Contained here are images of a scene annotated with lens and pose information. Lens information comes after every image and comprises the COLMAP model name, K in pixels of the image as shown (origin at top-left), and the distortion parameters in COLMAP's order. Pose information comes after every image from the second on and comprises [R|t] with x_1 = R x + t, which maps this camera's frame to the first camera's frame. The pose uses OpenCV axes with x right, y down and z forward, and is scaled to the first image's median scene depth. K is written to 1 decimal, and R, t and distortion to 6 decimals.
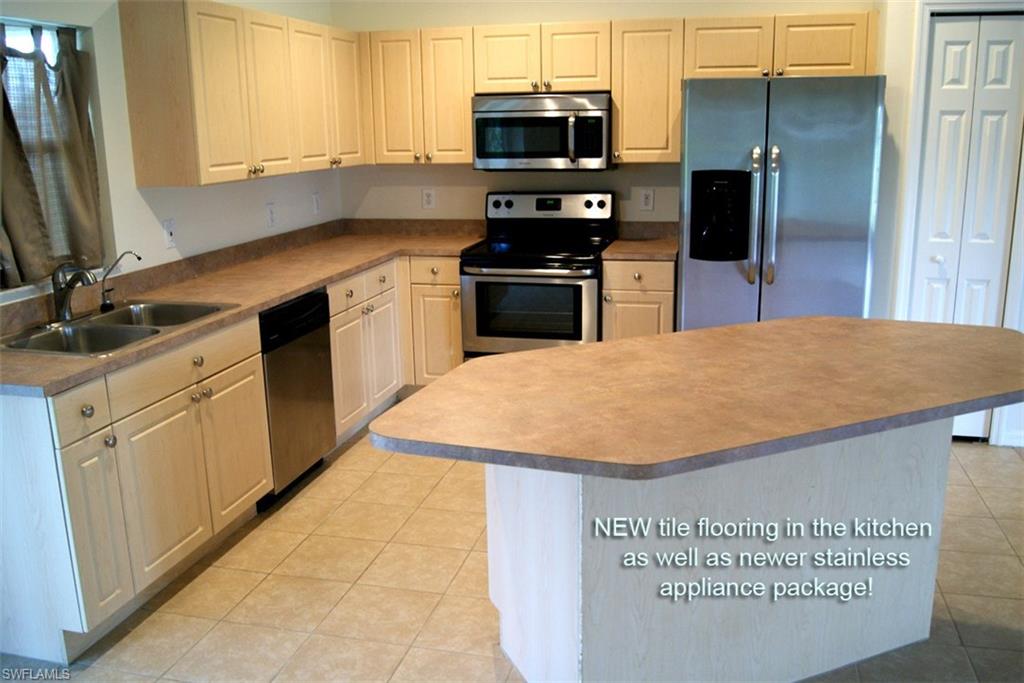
lens RADIAL K [[934.8, 0, 512.0], [0, 934.8, 341.5], [0, 0, 1]] dist [-0.022669, -0.013689]
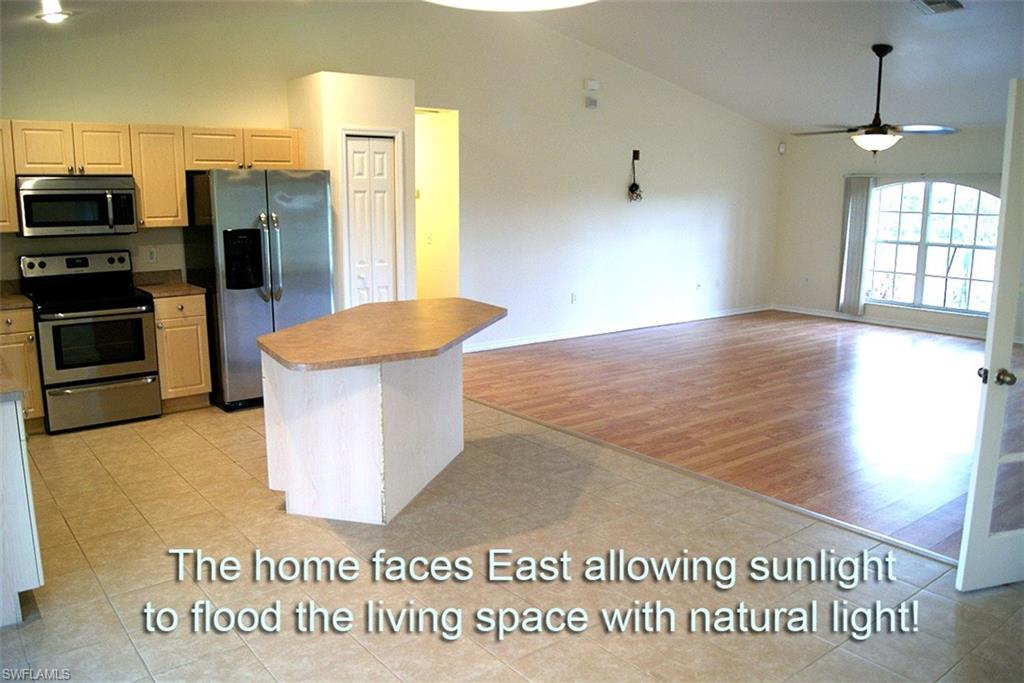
lens RADIAL K [[808.5, 0, 512.0], [0, 808.5, 341.5], [0, 0, 1]] dist [-0.010589, -0.003695]
pose [[0.639093, -0.133551, 0.757446, -0.467284], [0.175574, 0.984139, 0.025381, 0.036454], [-0.748822, 0.116767, 0.652404, -0.148944]]
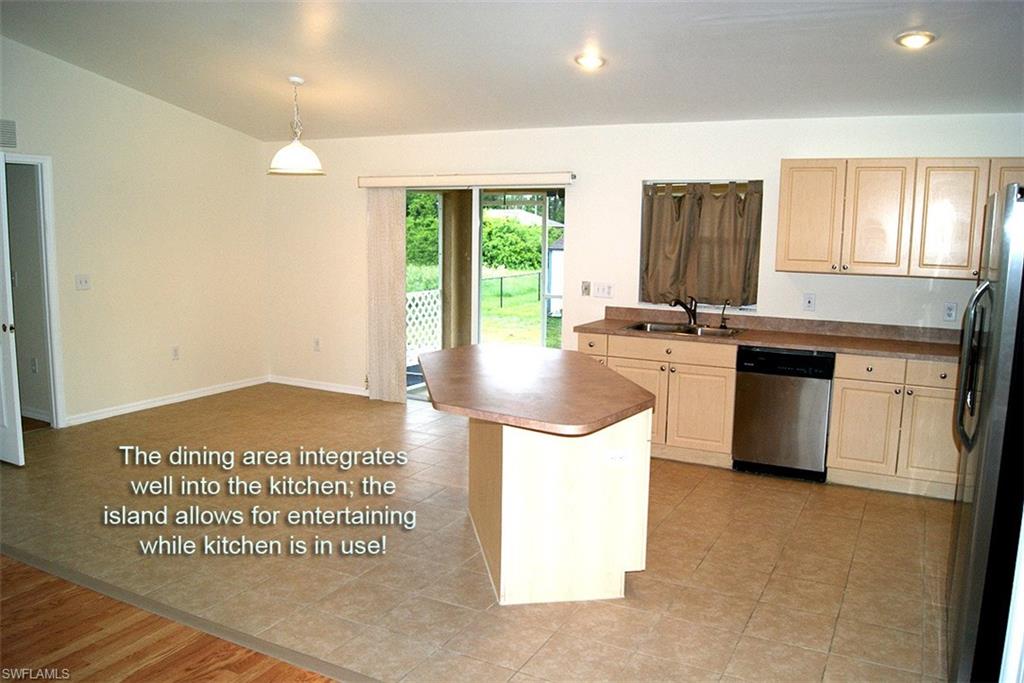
lens RADIAL K [[808.5, 0, 512.0], [0, 808.5, 341.5], [0, 0, 1]] dist [-0.010589, -0.003695]
pose [[-0.261956, 0.144902, -0.954140, 0.913587], [-0.239846, 0.947870, 0.209798, -0.183957], [0.934801, 0.283805, -0.213546, 0.693841]]
